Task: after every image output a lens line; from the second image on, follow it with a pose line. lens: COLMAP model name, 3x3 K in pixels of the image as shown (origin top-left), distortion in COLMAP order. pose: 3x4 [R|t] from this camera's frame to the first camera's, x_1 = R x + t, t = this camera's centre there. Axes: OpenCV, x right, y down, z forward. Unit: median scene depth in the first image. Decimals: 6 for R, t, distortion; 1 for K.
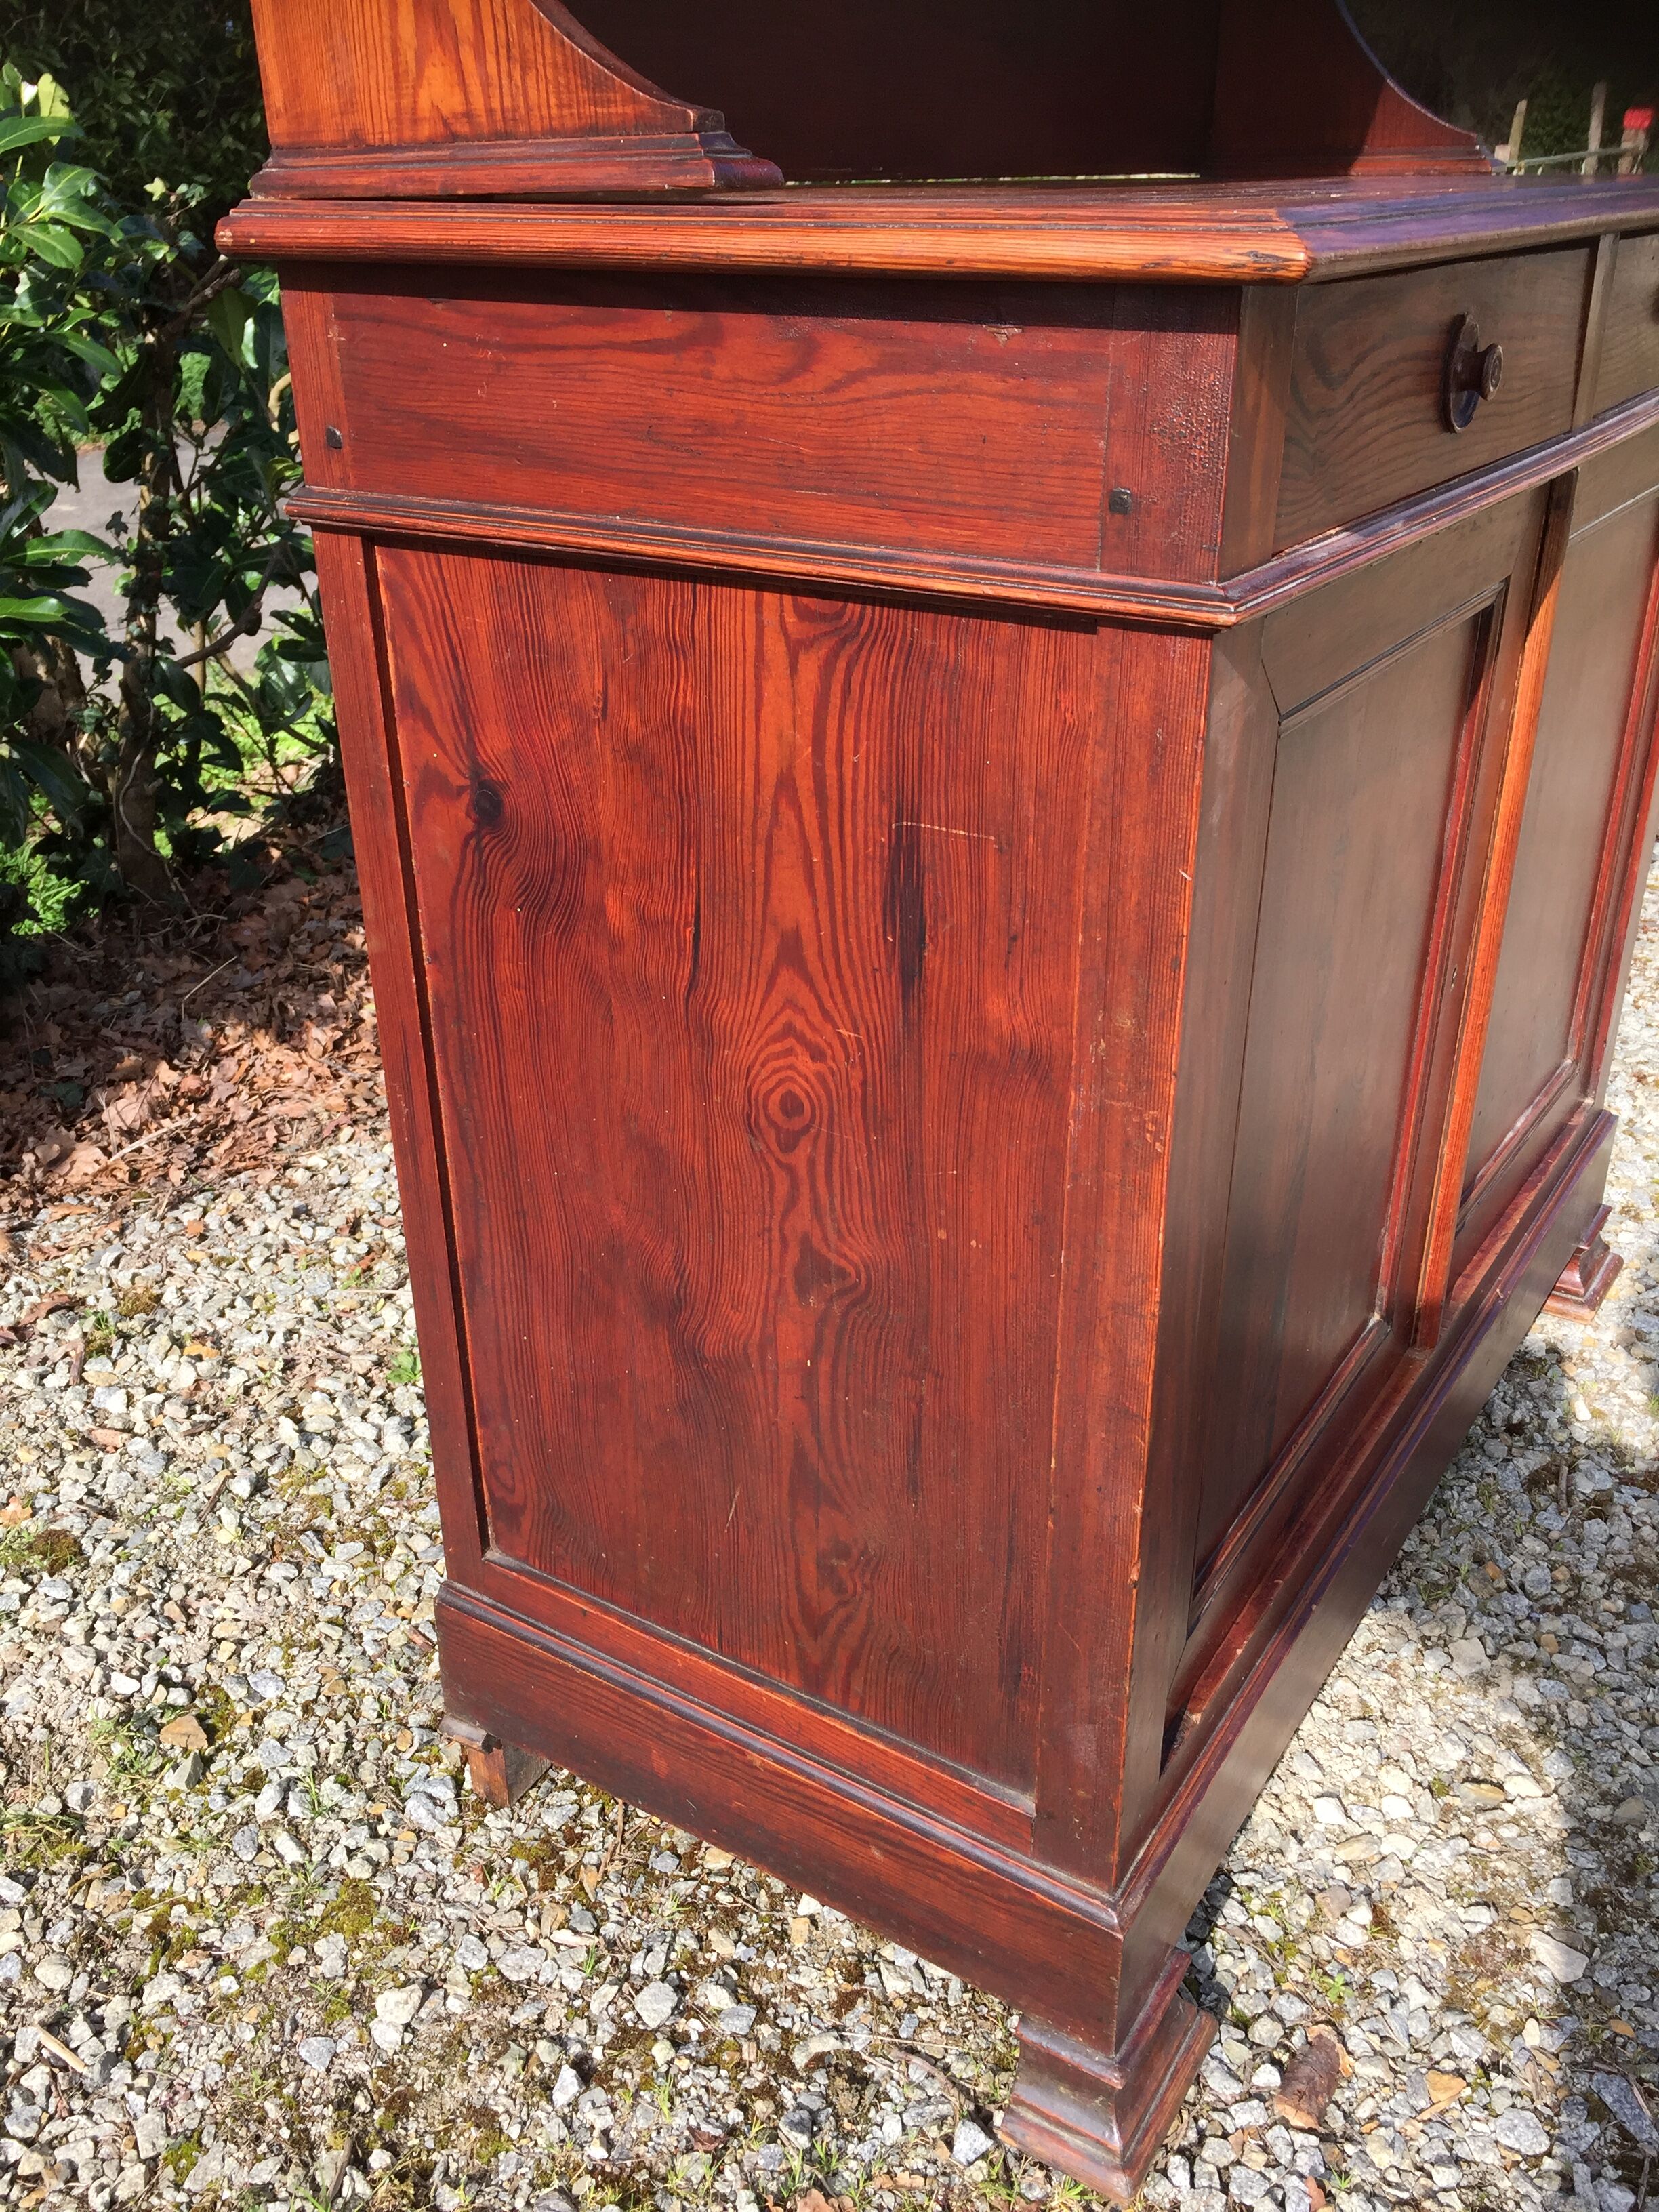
lens RADIAL K [[1894.7, 0, 830.0], [0, 1894.7, 1113.4], [0, 0, 1]] dist [0.078589, -0.098799]
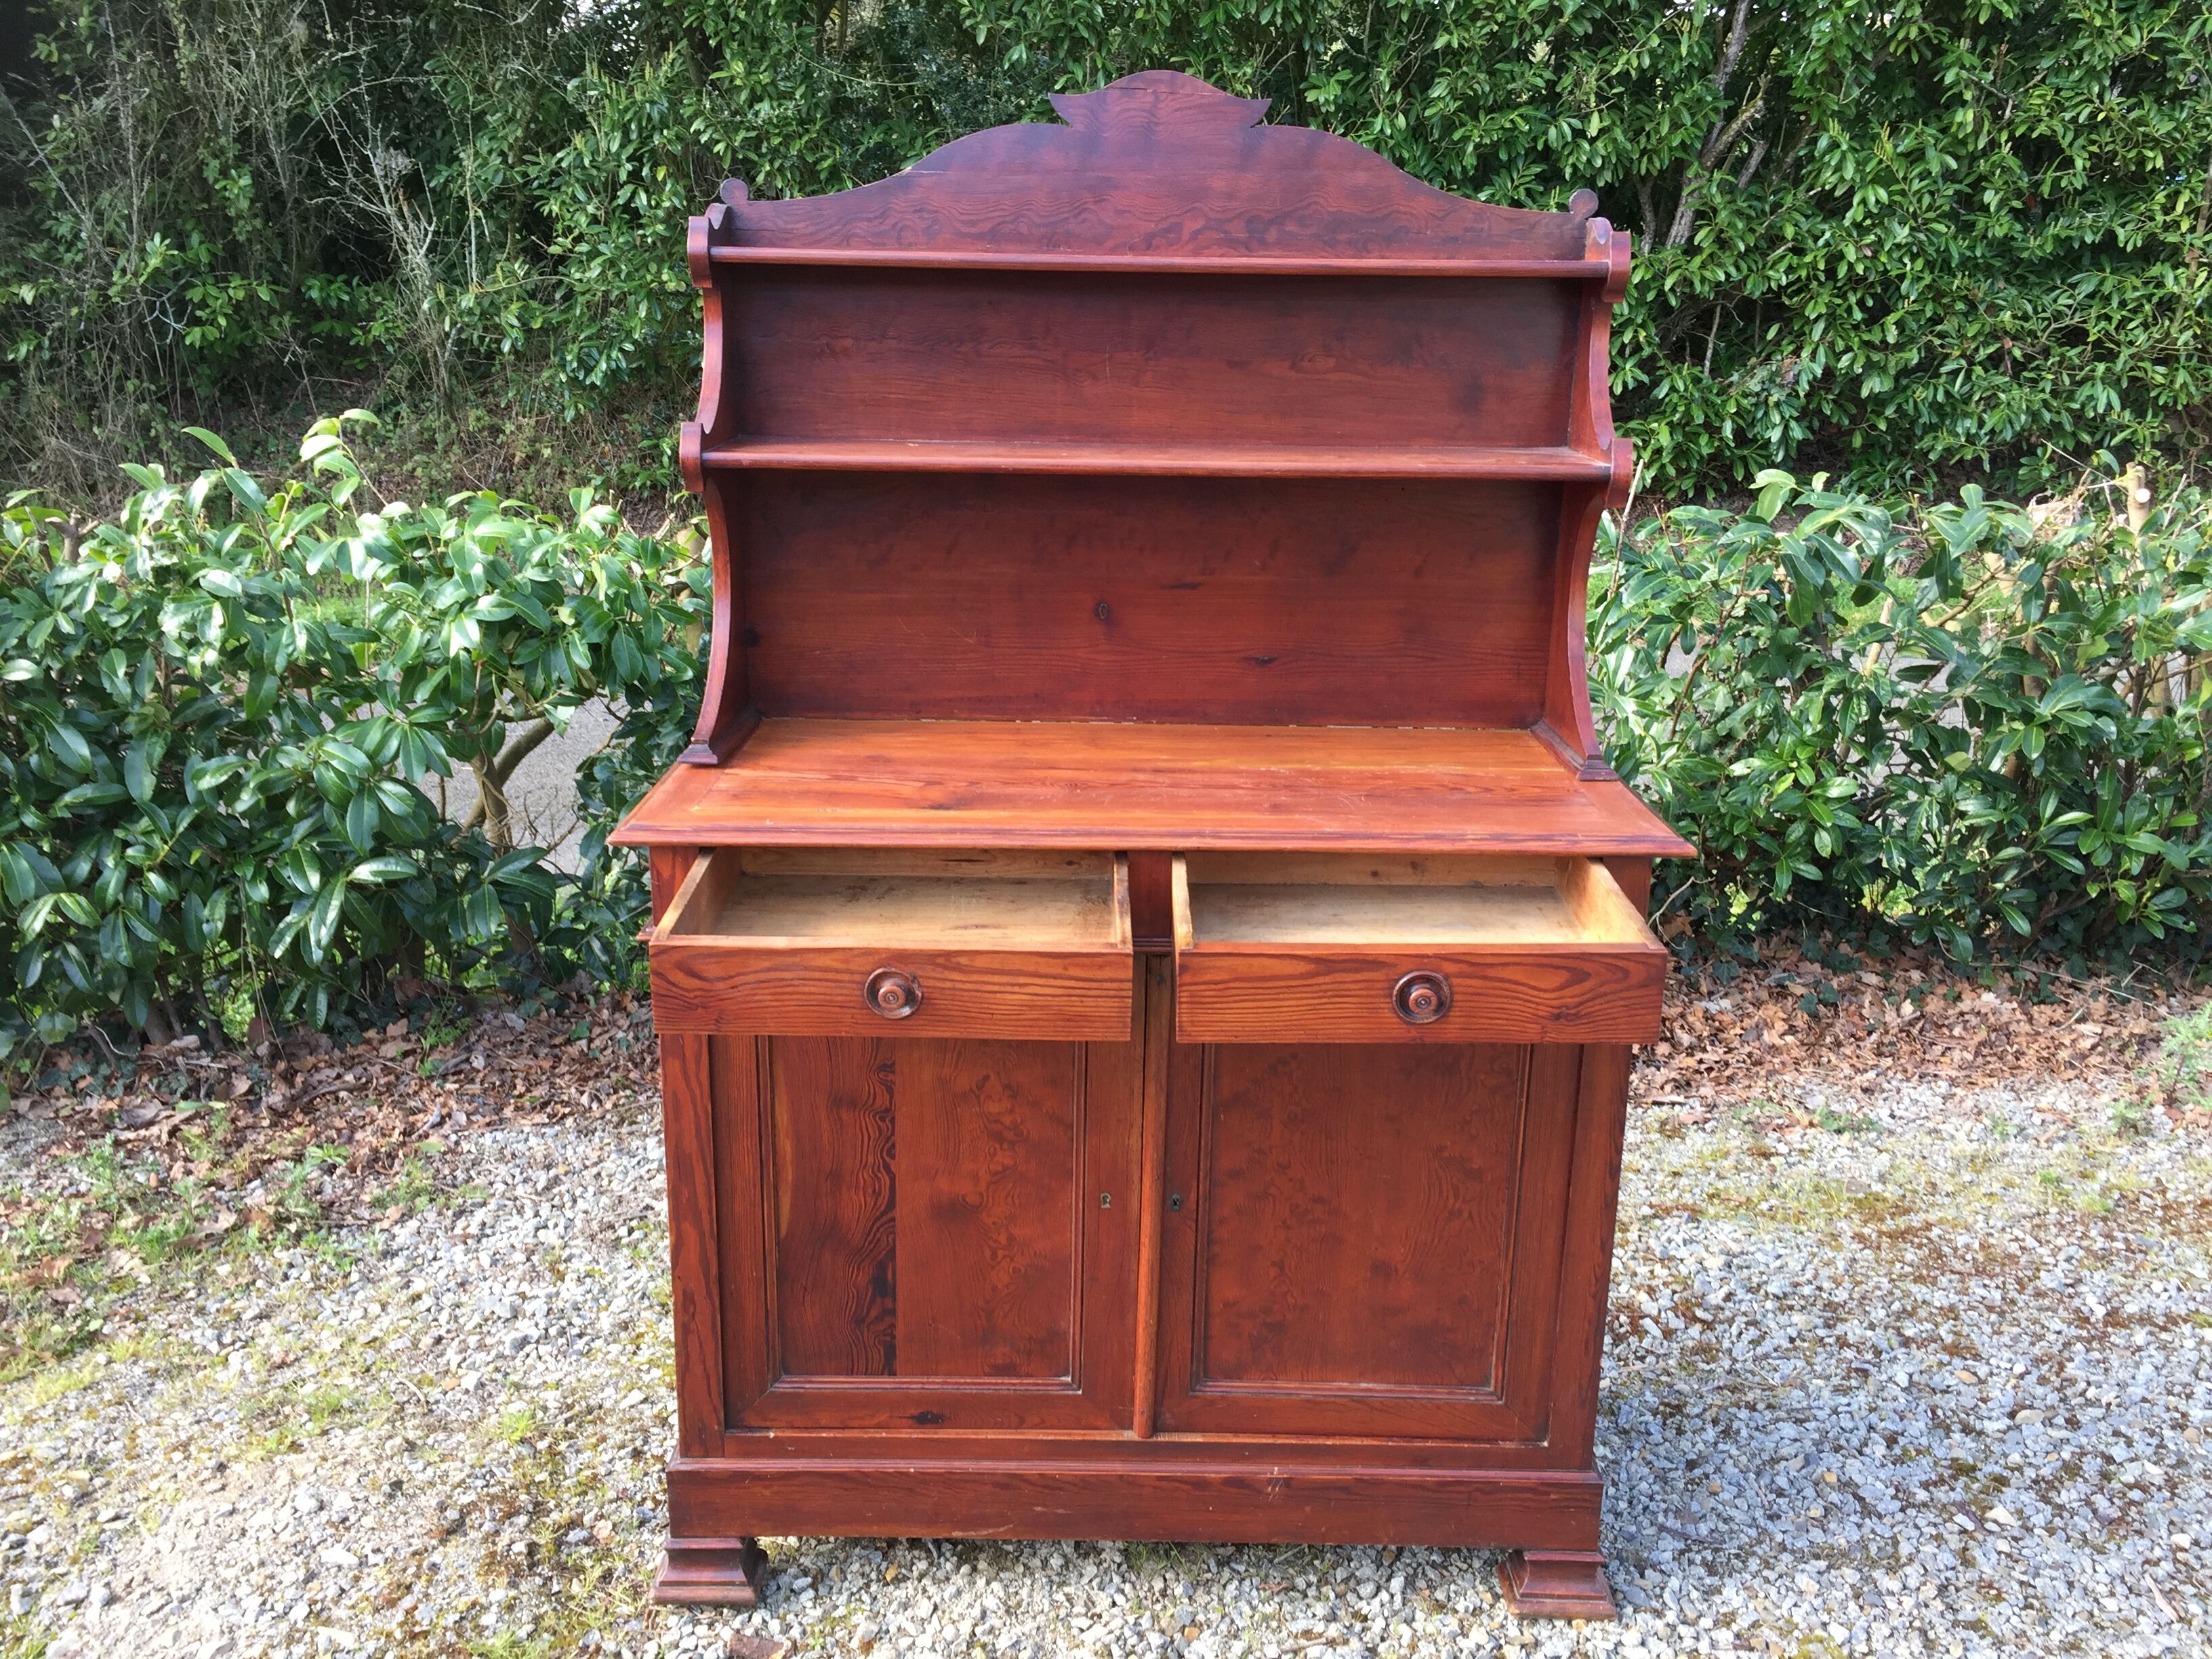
lens RADIAL K [[1894.7, 0, 1119.3], [0, 1894.7, 820.3], [0, 0, 1]] dist [0.078589, -0.098799]
pose [[0.541981, 0.254685, -0.800870, 1.738097], [-0.393773, 0.918848, 0.025722, -0.464842], [0.742428, 0.301420, 0.598286, -0.171333]]
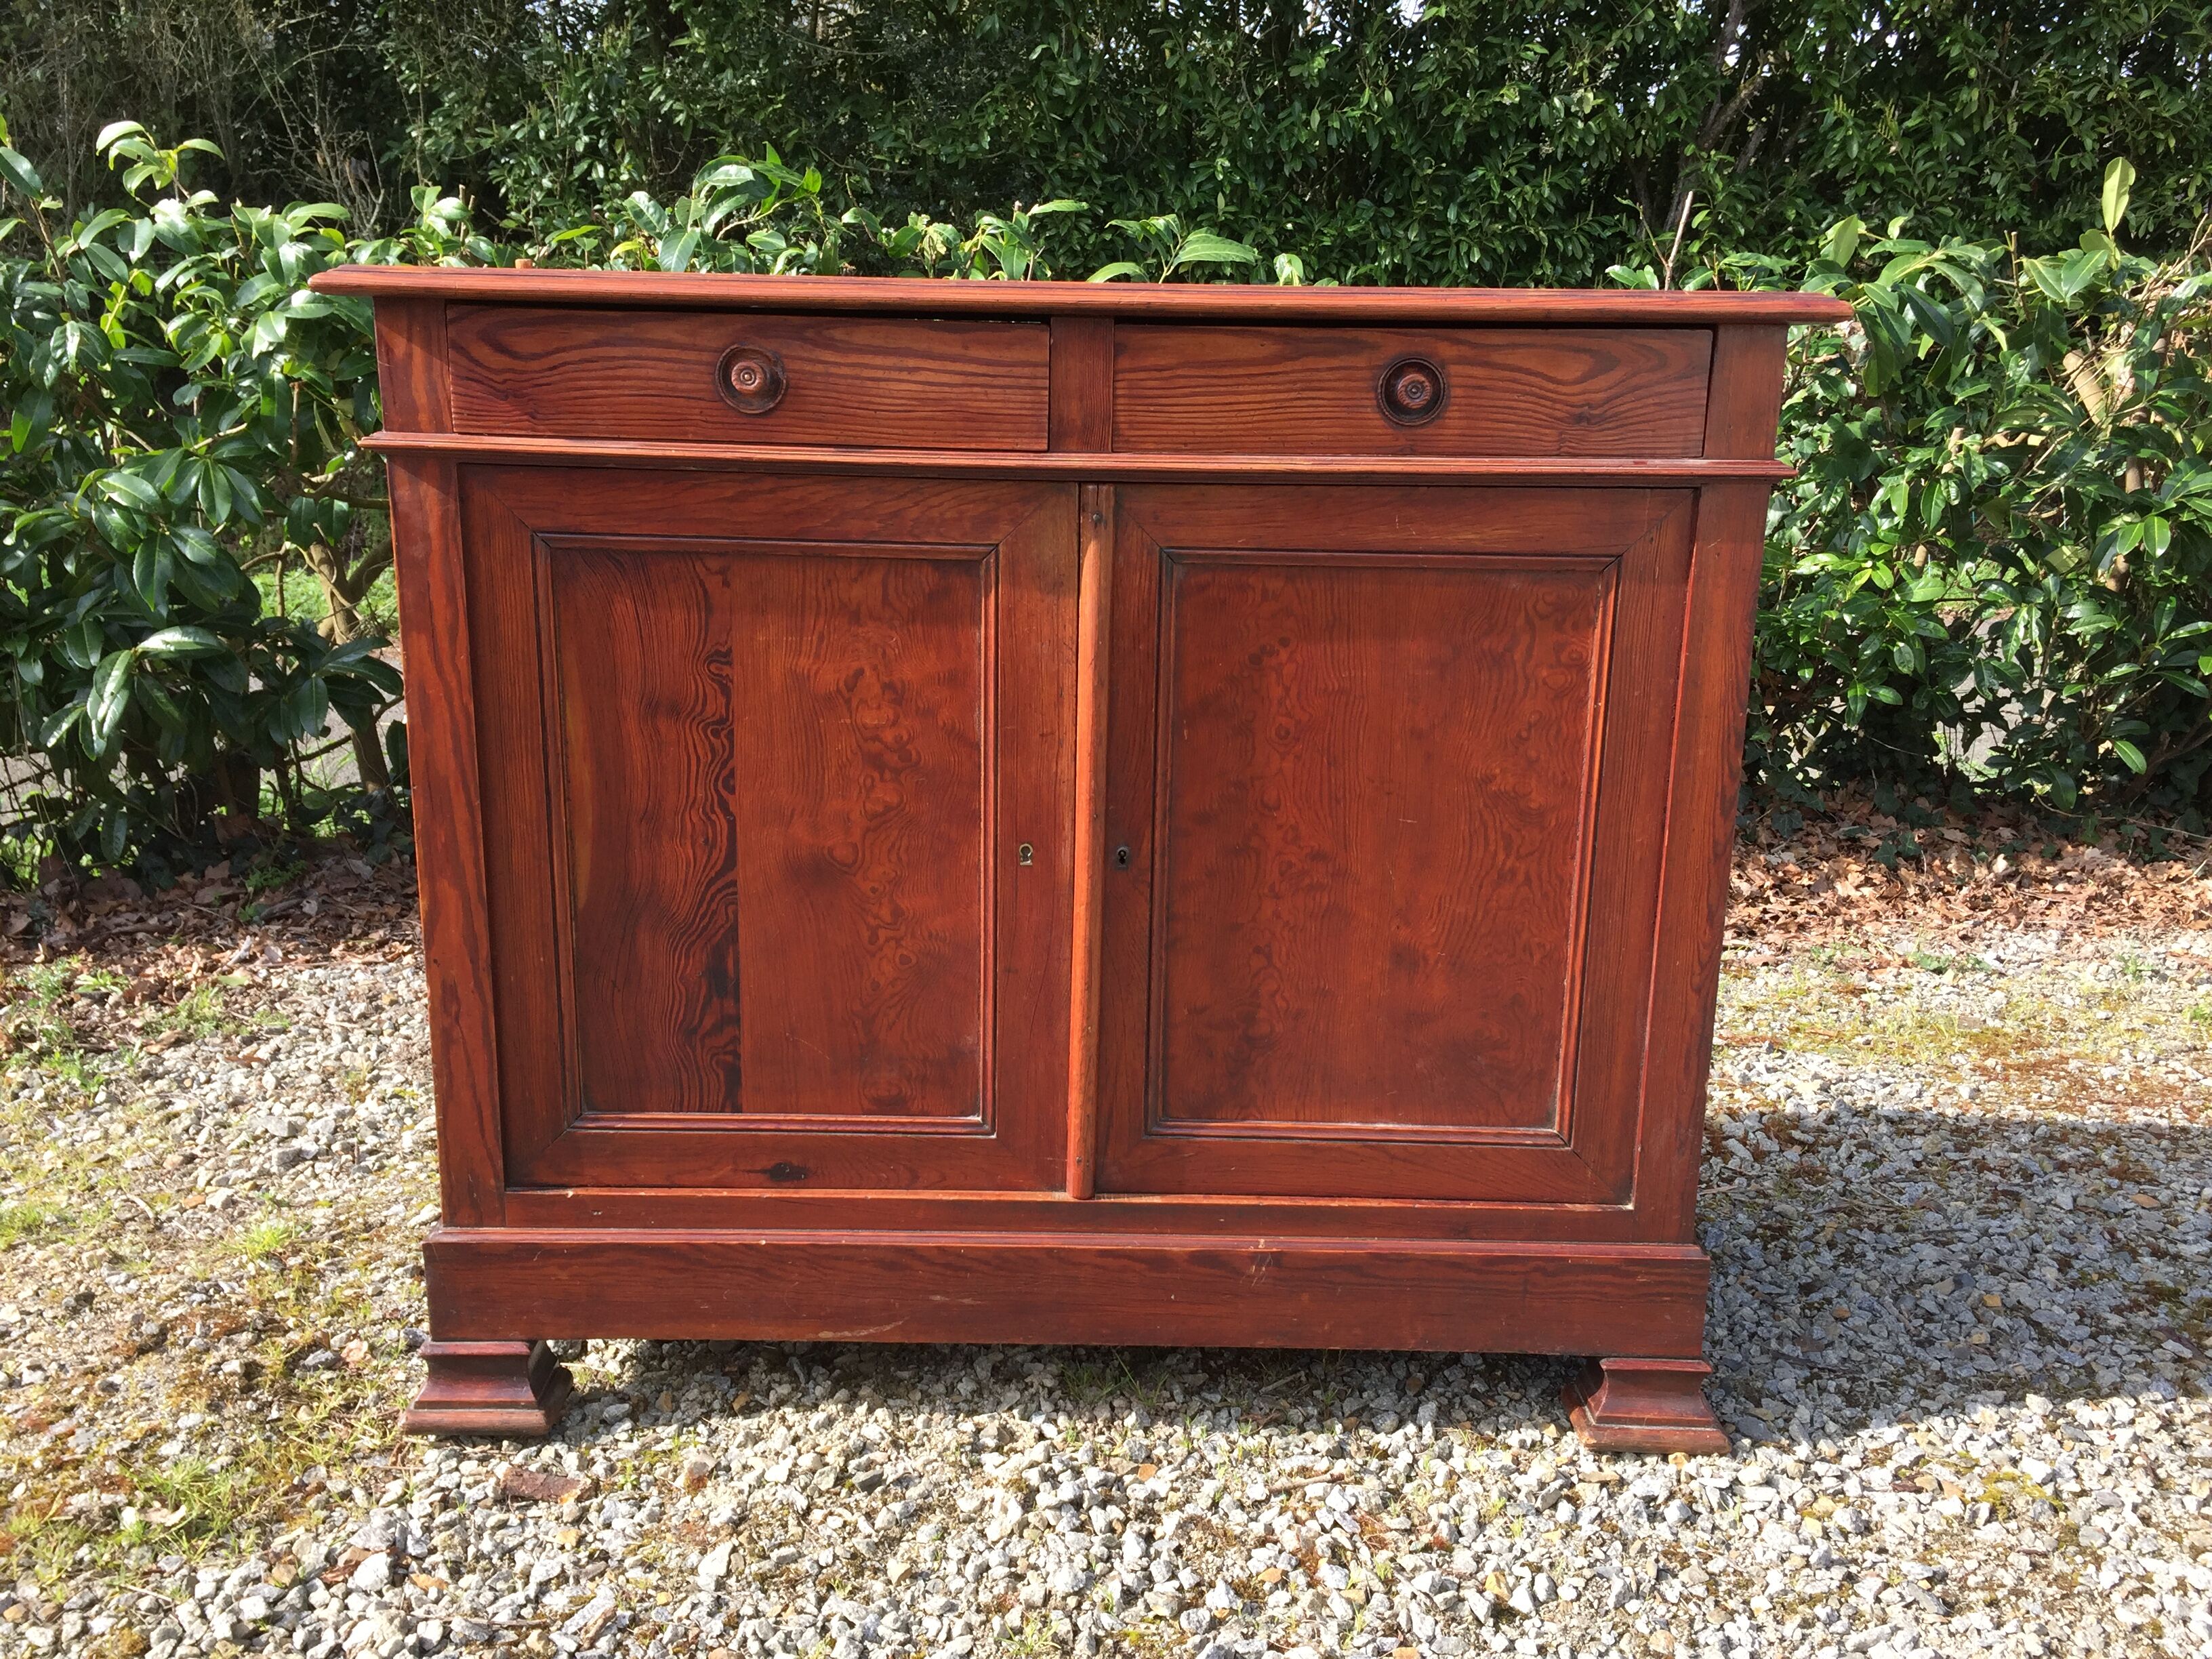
lens RADIAL K [[1894.7, 0, 1113.4], [0, 1894.7, 821.6], [0, 0, 1]] dist [0.078589, -0.098799]
pose [[0.545693, 0.220817, -0.808368, 1.455416], [-0.394640, 0.918706, -0.015446, -0.098434], [0.739242, 0.327443, 0.588475, 0.284719]]
